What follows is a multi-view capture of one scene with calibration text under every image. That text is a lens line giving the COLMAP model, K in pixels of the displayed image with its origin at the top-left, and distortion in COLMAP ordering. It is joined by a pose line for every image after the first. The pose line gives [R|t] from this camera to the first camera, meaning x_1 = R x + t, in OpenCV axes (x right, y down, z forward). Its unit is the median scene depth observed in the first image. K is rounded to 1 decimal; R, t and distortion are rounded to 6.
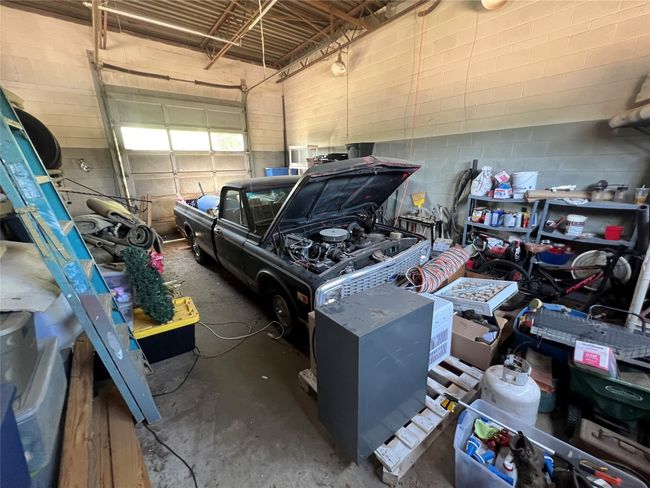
lens RADIAL K [[261.4, 0, 323.3], [0, 261.4, 243.0], [0, 0, 1]] dist [-0.005784, 0.001520]
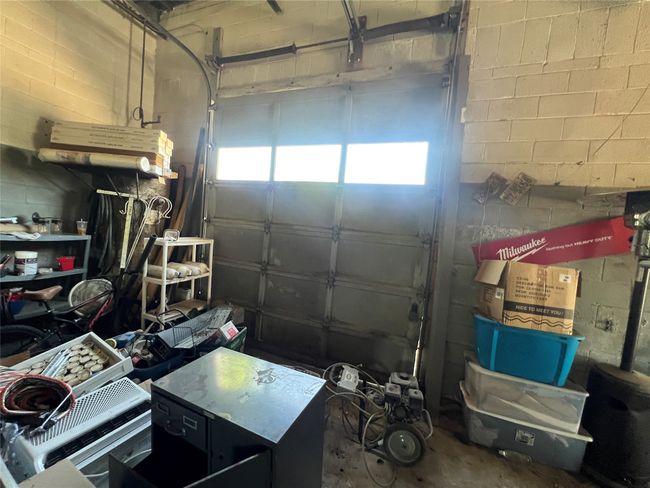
lens RADIAL K [[262.6, 0, 327.8], [0, 262.6, 243.3], [0, 0, 1]] dist [-0.004389, 0.000245]
pose [[-0.486698, -0.065618, 0.871102, -0.275282], [0.167419, 0.971684, 0.166734, -0.112219], [-0.857377, 0.226989, -0.461932, 0.551467]]
